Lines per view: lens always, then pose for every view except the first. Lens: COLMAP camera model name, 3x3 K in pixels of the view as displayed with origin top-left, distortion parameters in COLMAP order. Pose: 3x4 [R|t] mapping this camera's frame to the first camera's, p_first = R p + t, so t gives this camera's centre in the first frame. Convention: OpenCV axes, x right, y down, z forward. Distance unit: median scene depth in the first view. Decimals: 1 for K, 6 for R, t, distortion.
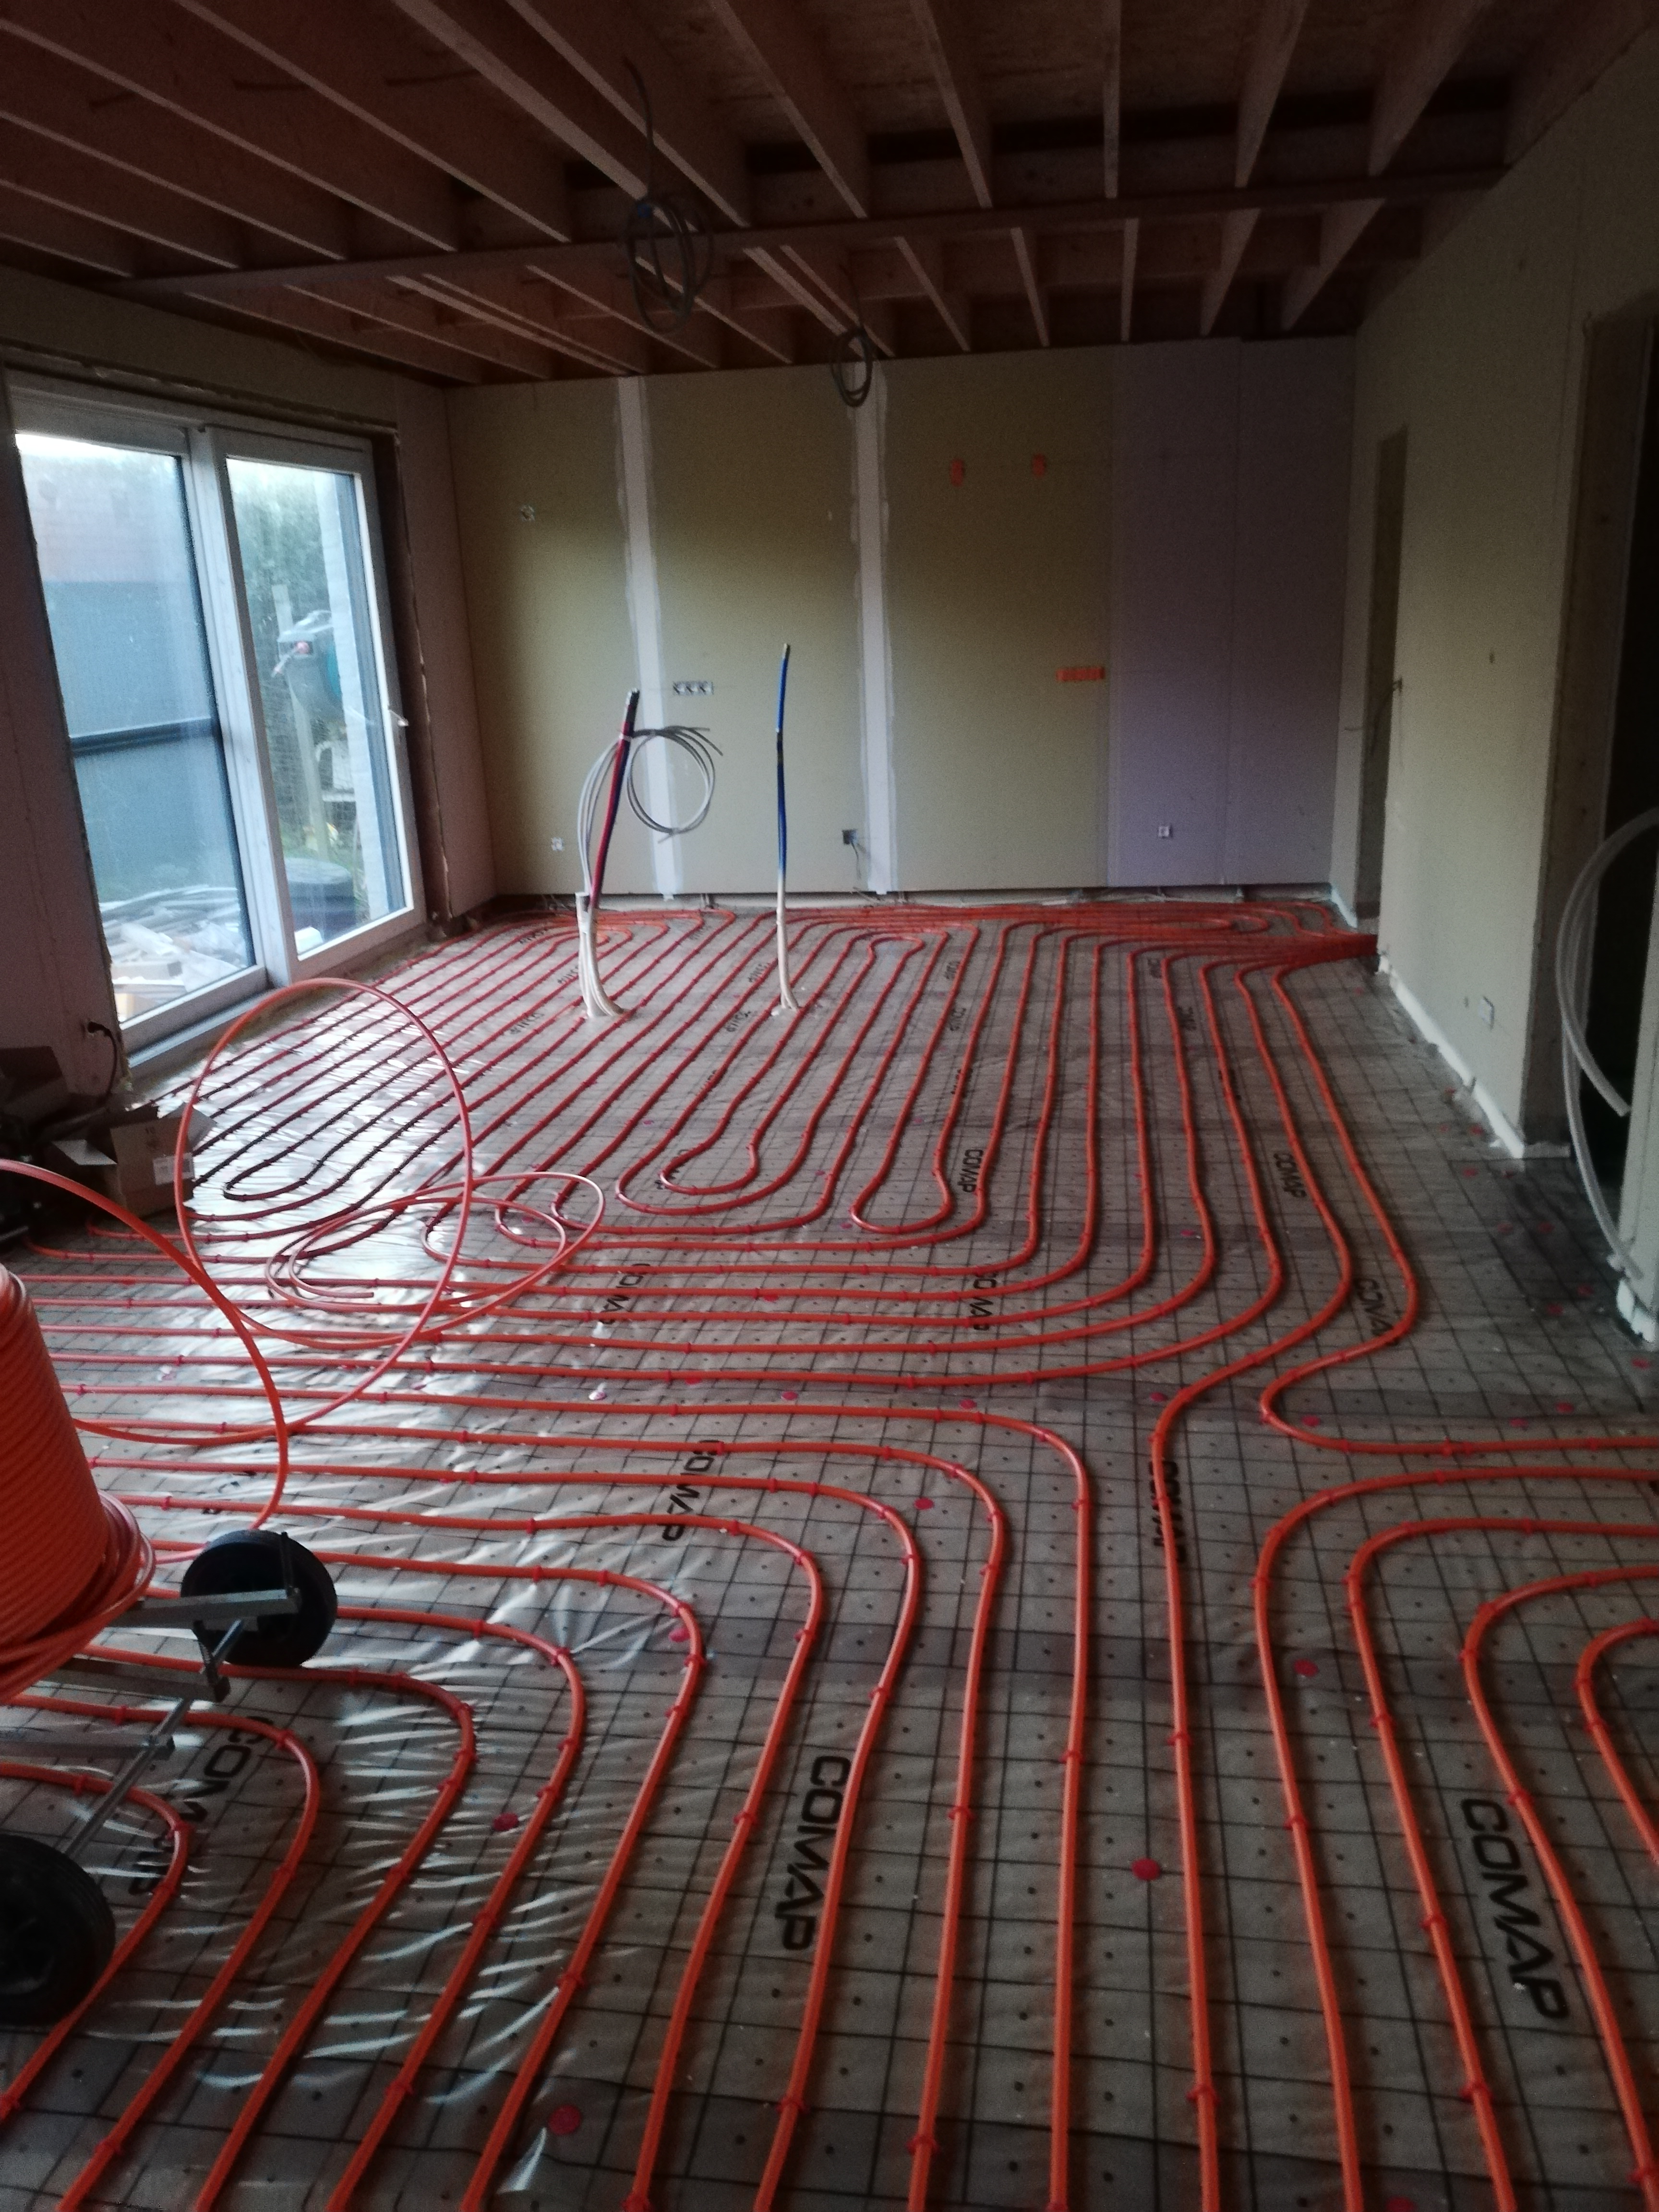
lens RADIAL K [[1650.4, 0, 829.5], [0, 1650.4, 1106.0], [0, 0, 1]] dist [-0.002728, -0.001753]
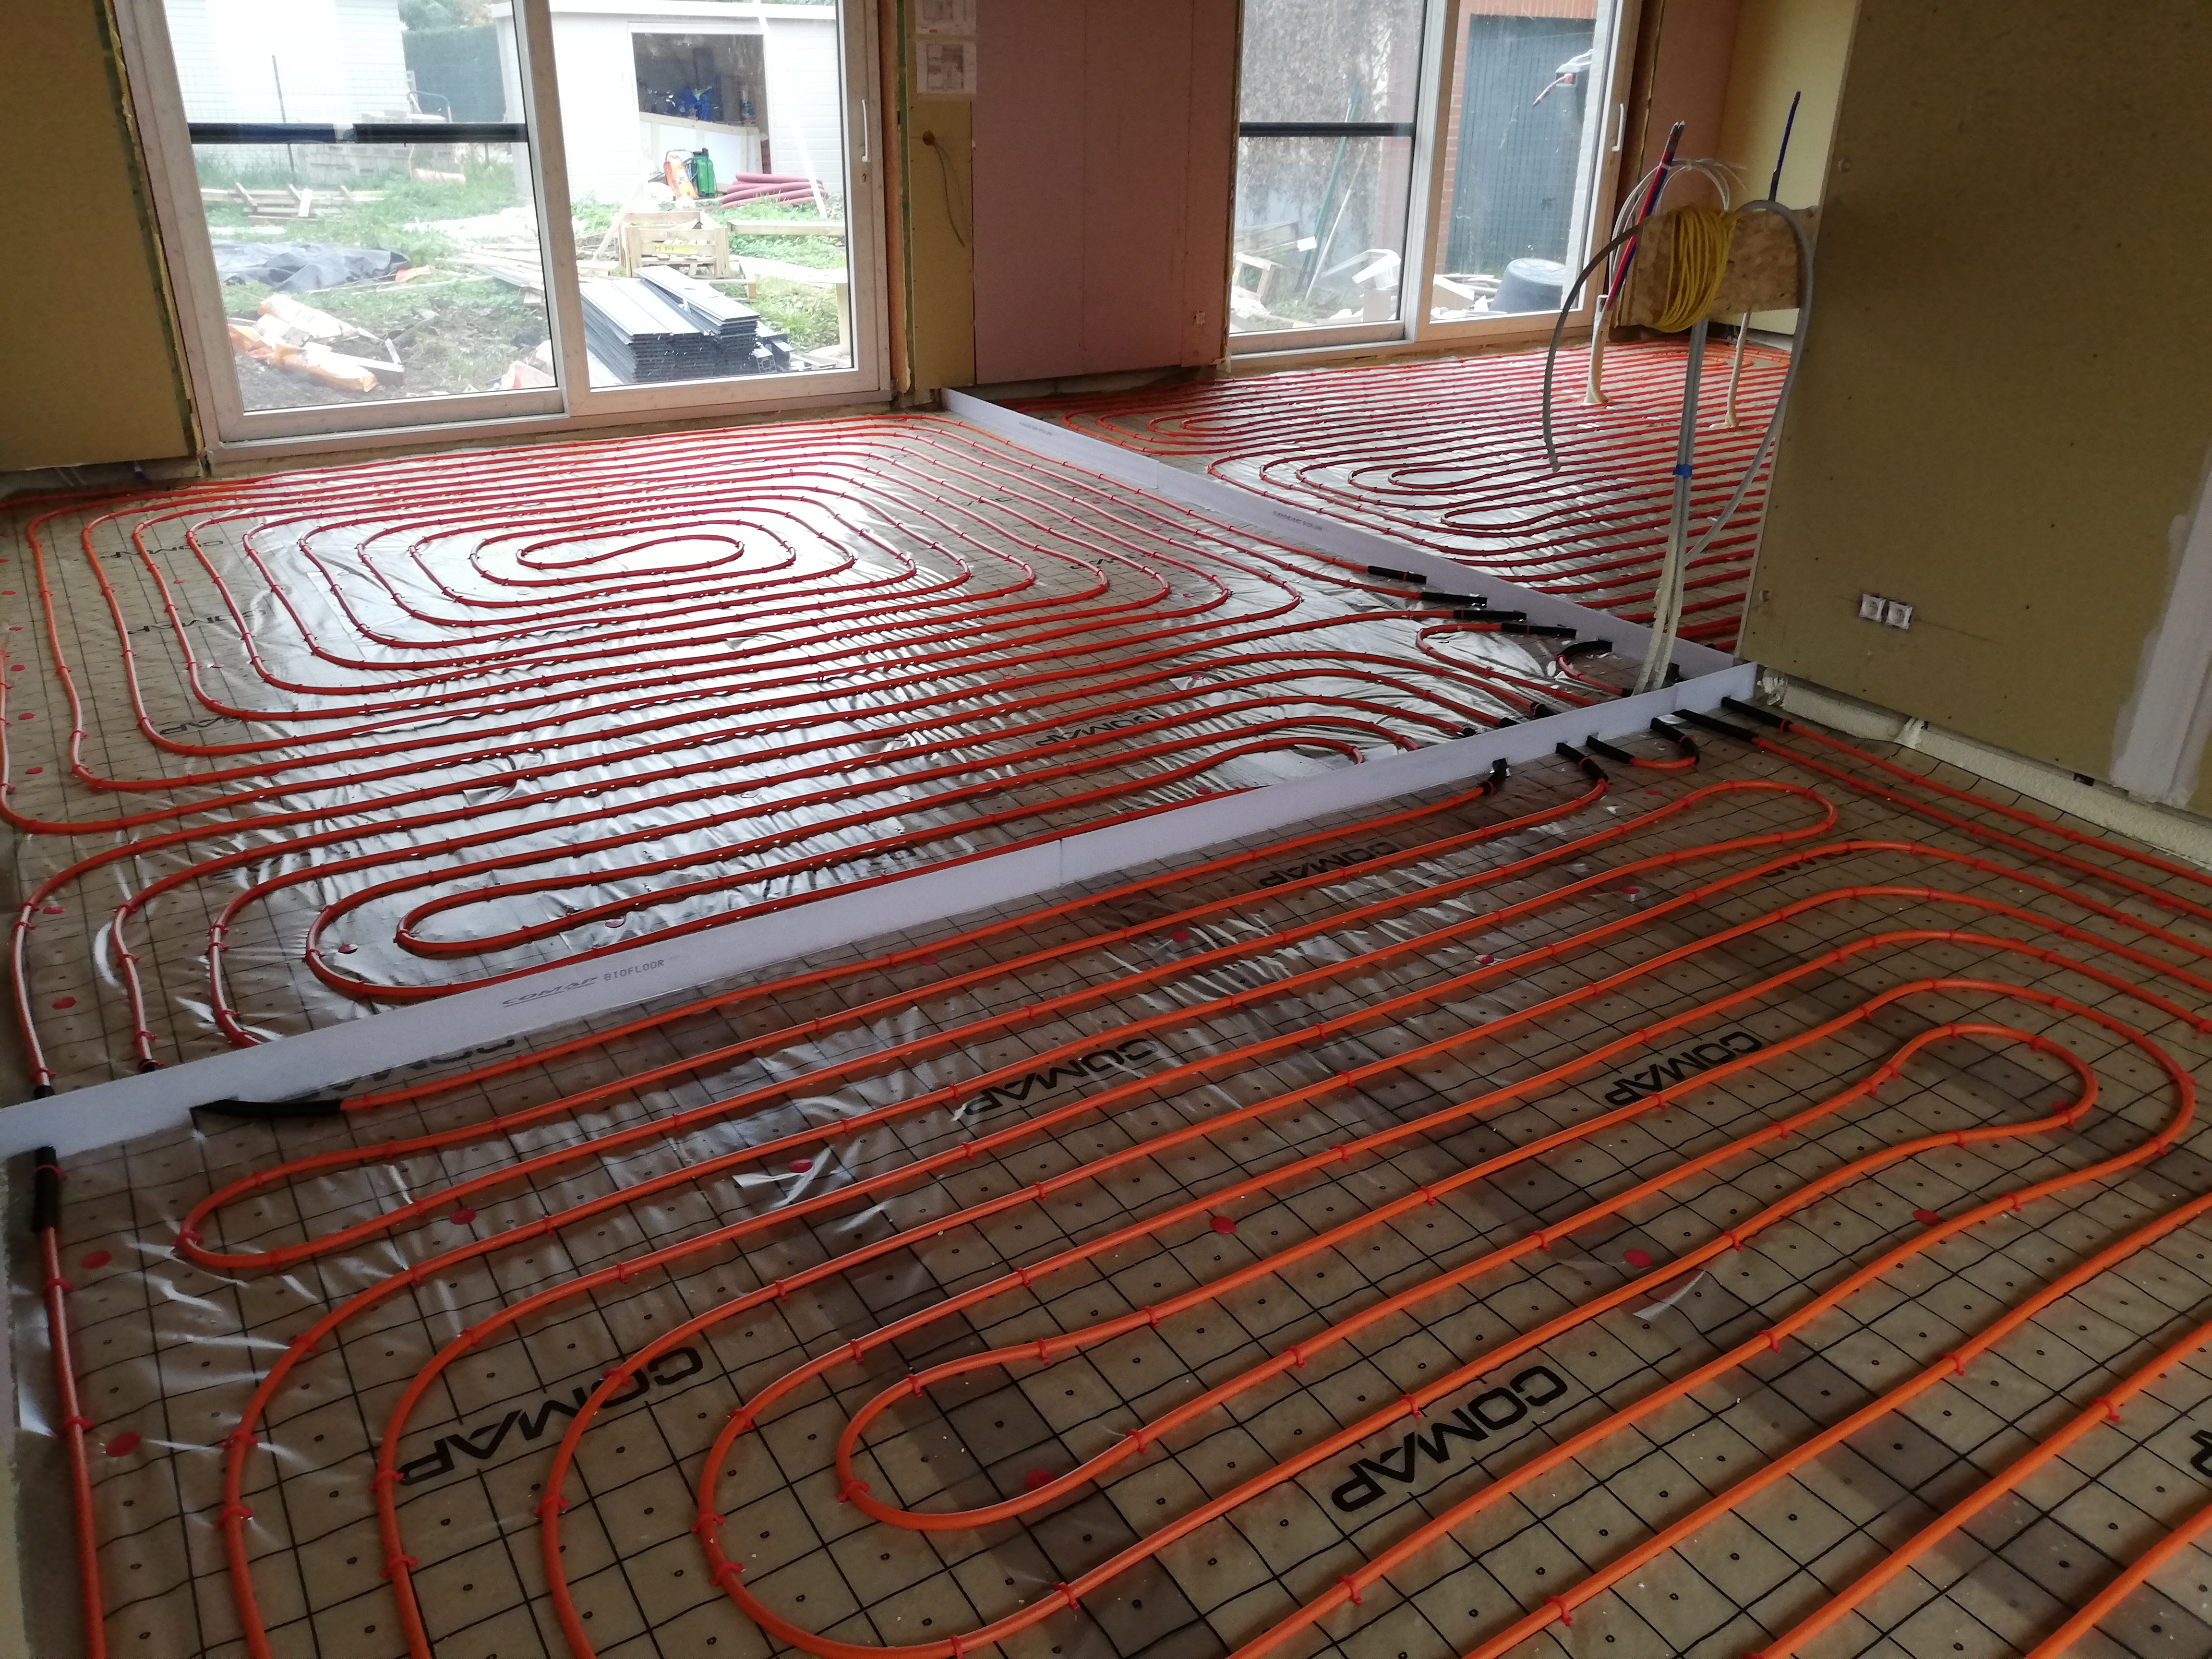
lens RADIAL K [[1650.4, 0, 1106.0], [0, 1650.4, 829.5], [0, 0, 1]] dist [-0.002728, -0.001753]
pose [[0.667657, 0.360361, -0.651440, 0.467300], [-0.264296, 0.932774, 0.245112, 0.029339], [0.695975, 0.008522, 0.718015, -0.106342]]
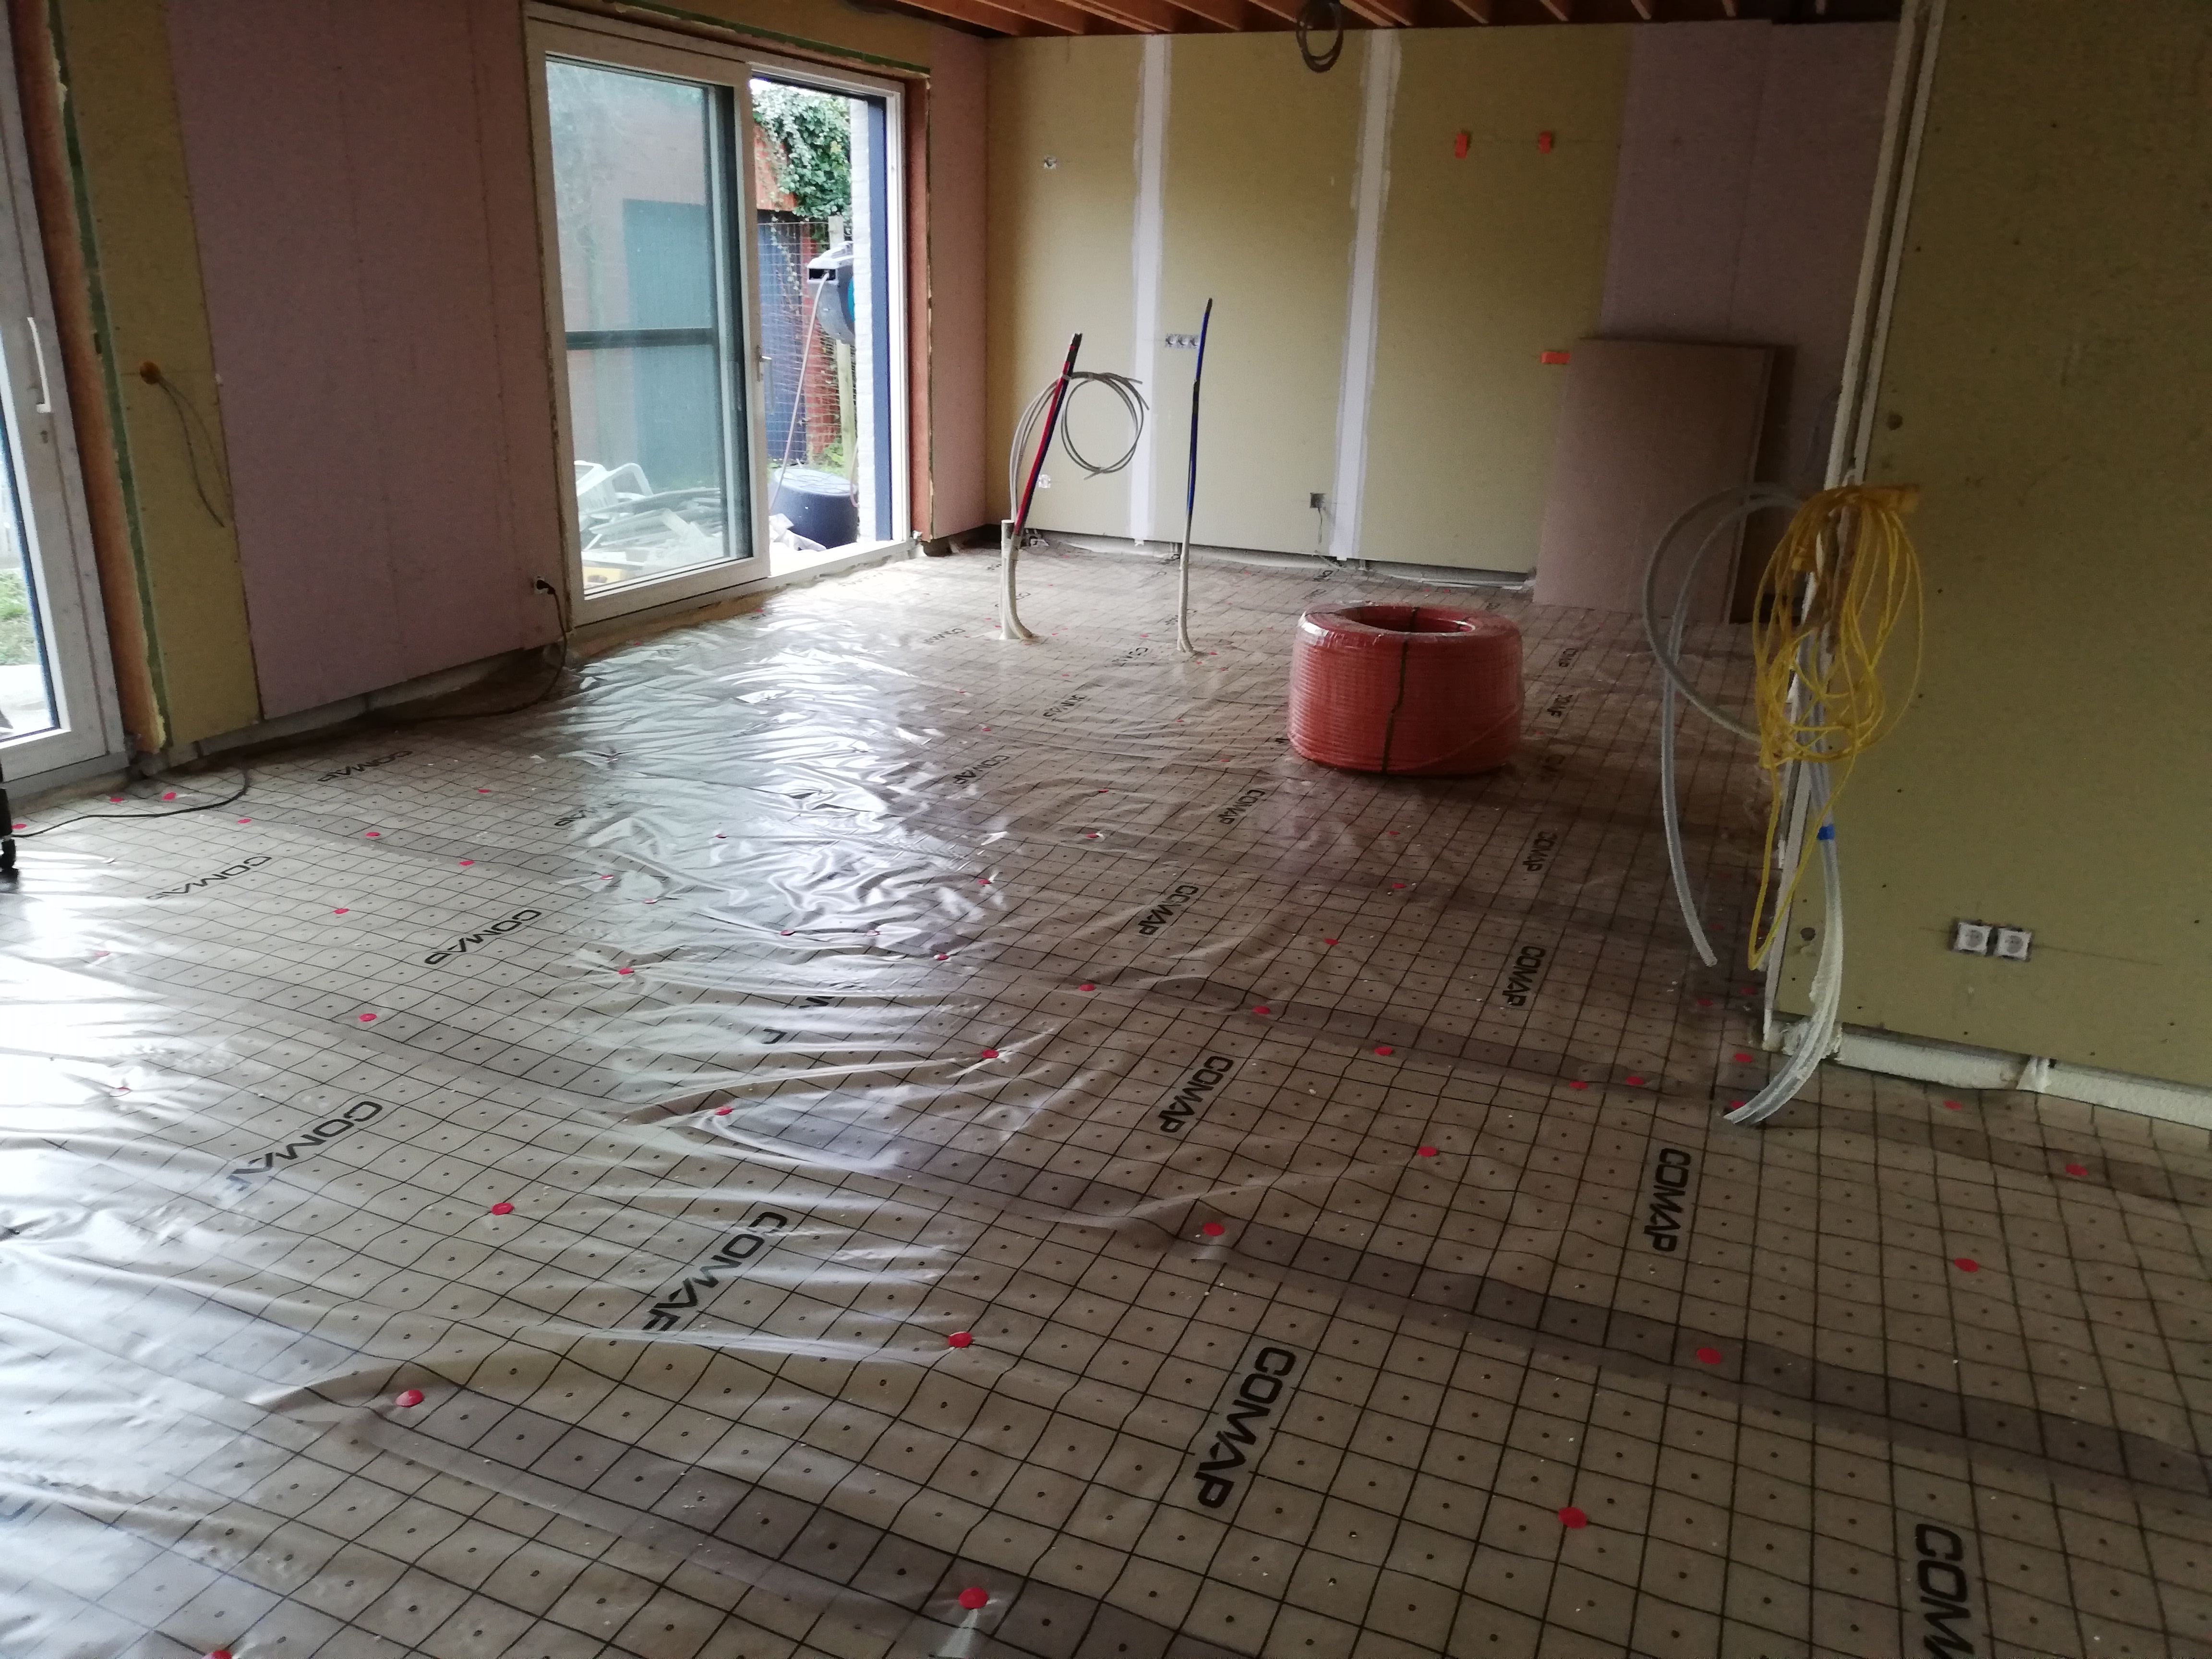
lens RADIAL K [[1650.4, 0, 1106.0], [0, 1650.4, 829.5], [0, 0, 1]] dist [-0.002728, -0.001753]
pose [[0.968749, 0.140503, -0.204413, 0.129602], [-0.134358, 0.989969, 0.043708, 0.011450], [0.208504, -0.014877, 0.977908, -0.027452]]
